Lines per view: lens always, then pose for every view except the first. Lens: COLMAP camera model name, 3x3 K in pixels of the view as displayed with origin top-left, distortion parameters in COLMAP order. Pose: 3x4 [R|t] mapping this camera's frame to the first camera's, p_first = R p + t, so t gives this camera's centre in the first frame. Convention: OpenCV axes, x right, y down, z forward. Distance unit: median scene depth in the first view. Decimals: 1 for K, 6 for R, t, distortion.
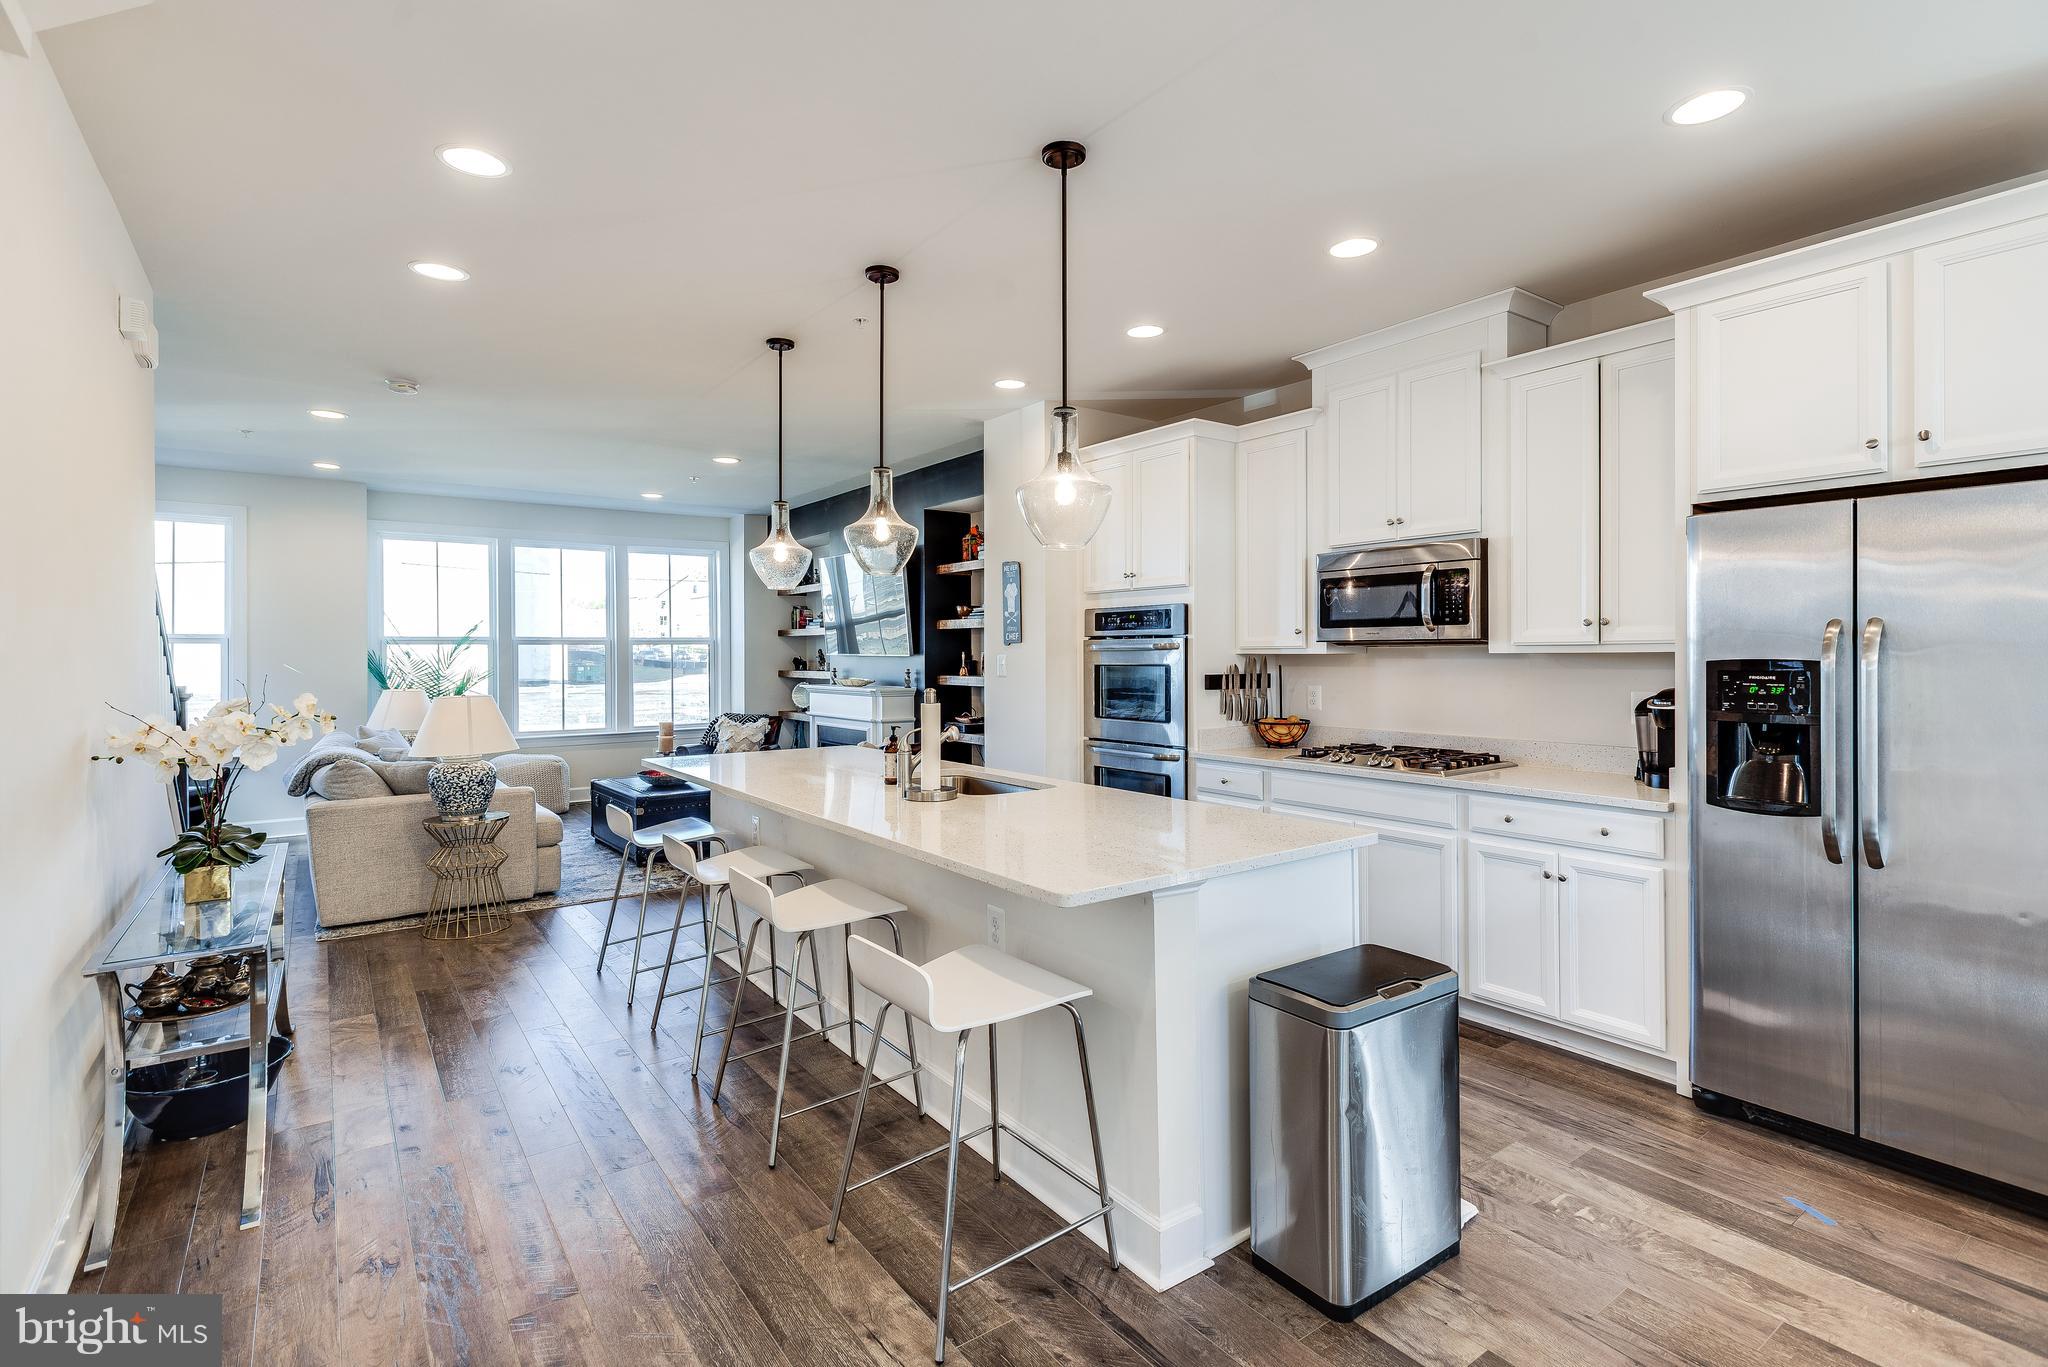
lens RADIAL K [[970.4, 0, 1005.3], [0, 970.4, 668.8], [0, 0, 1]] dist [0.011119, -0.003176]
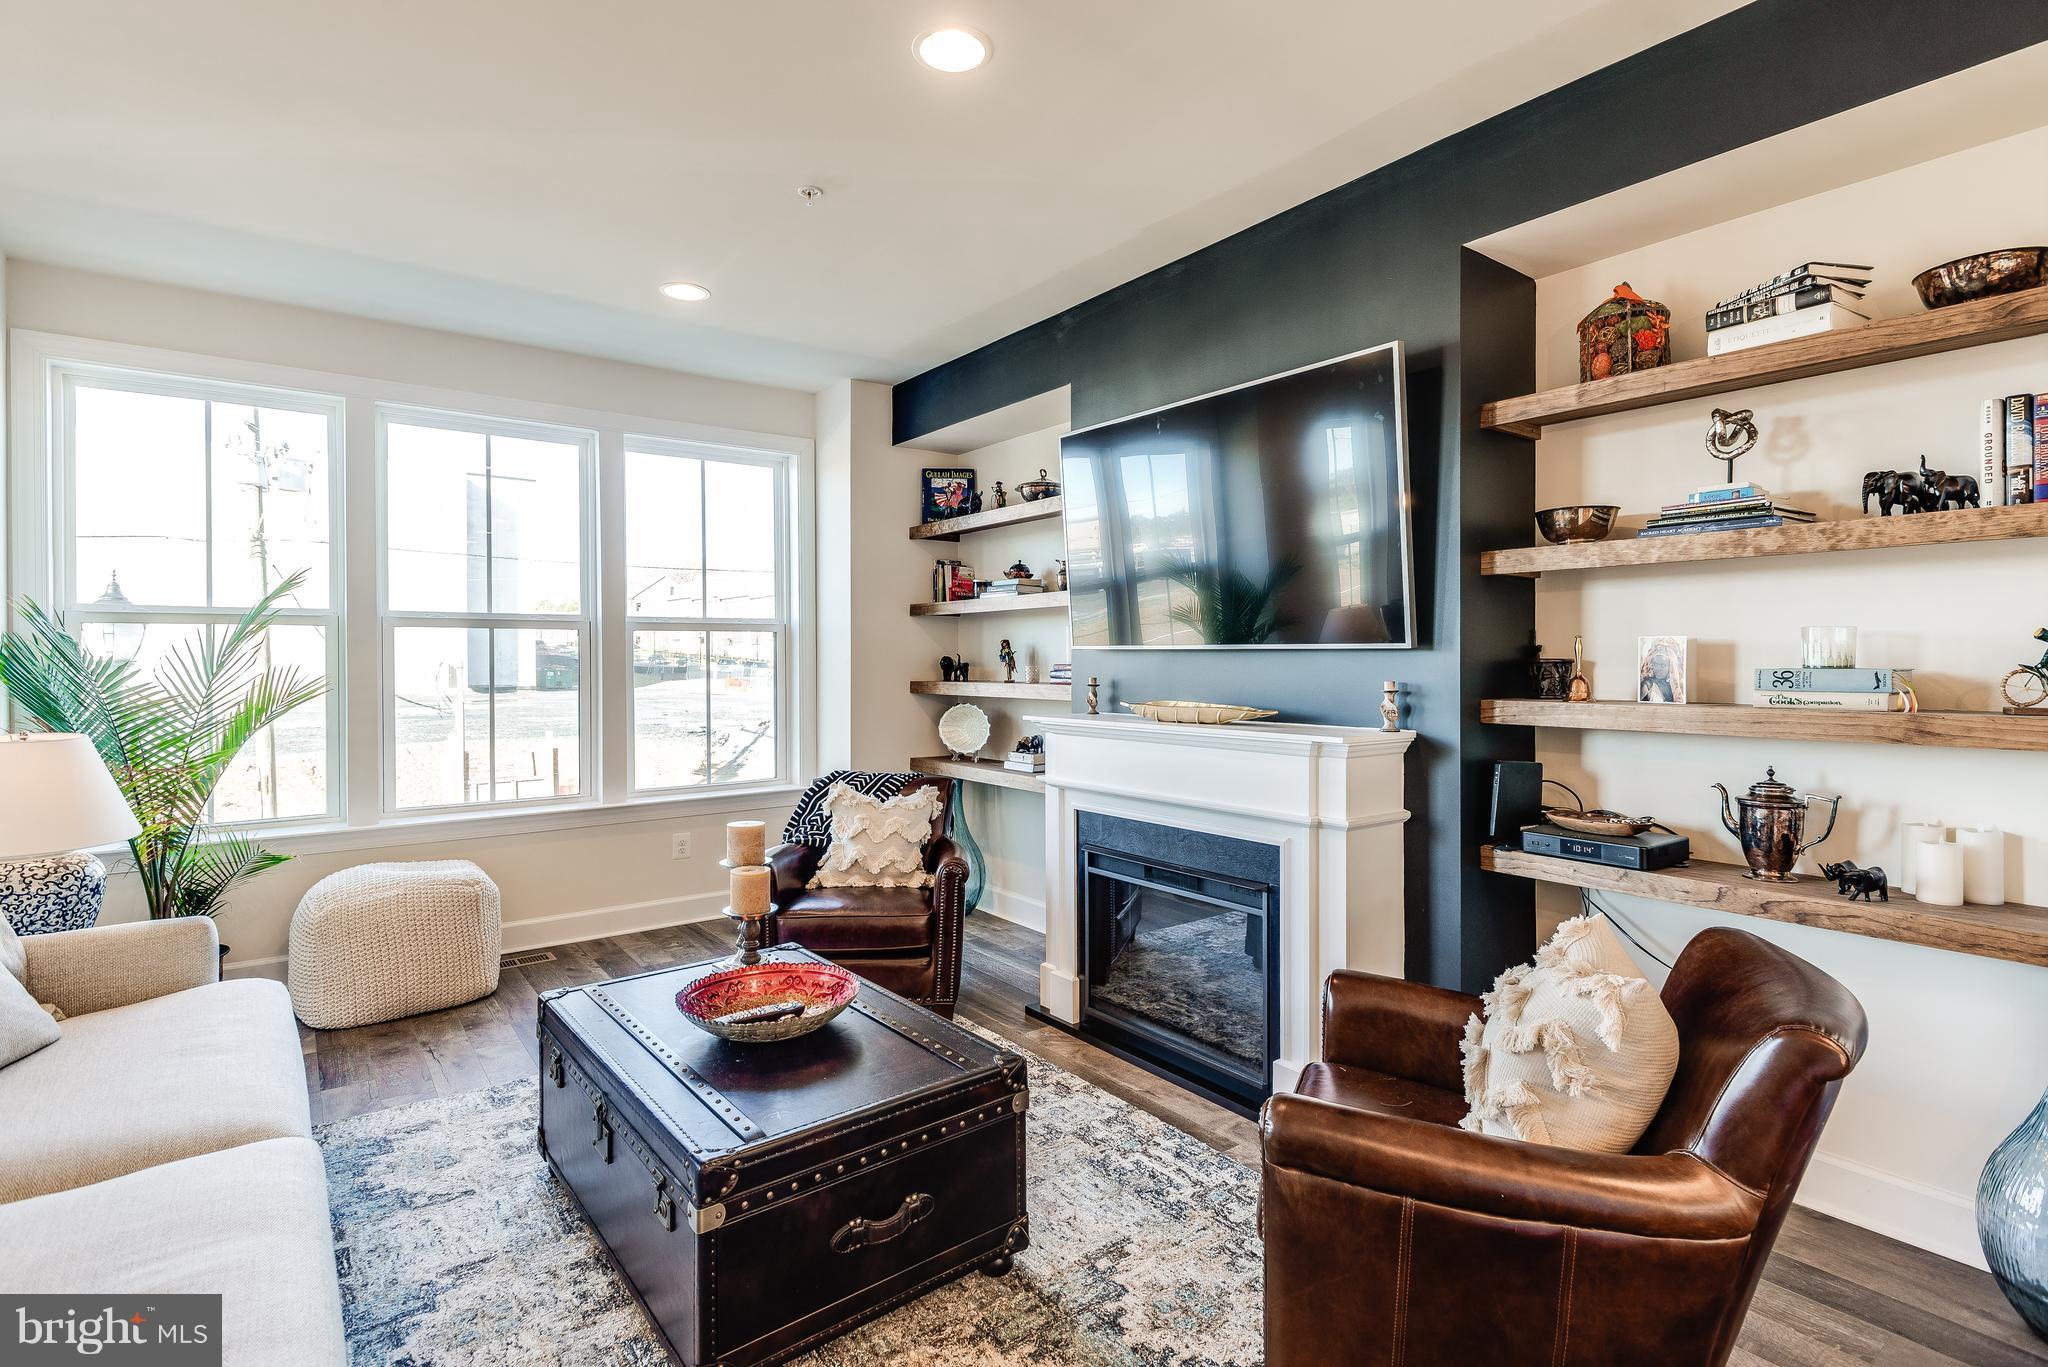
lens RADIAL K [[970.4, 0, 1021.1], [0, 970.4, 666.6], [0, 0, 1]] dist [0.011119, -0.003176]
pose [[0.999260, 0.002834, 0.038362, -0.196476], [-0.002523, 0.999964, -0.008139, -0.002043], [-0.038384, 0.008036, 0.999231, 0.475815]]
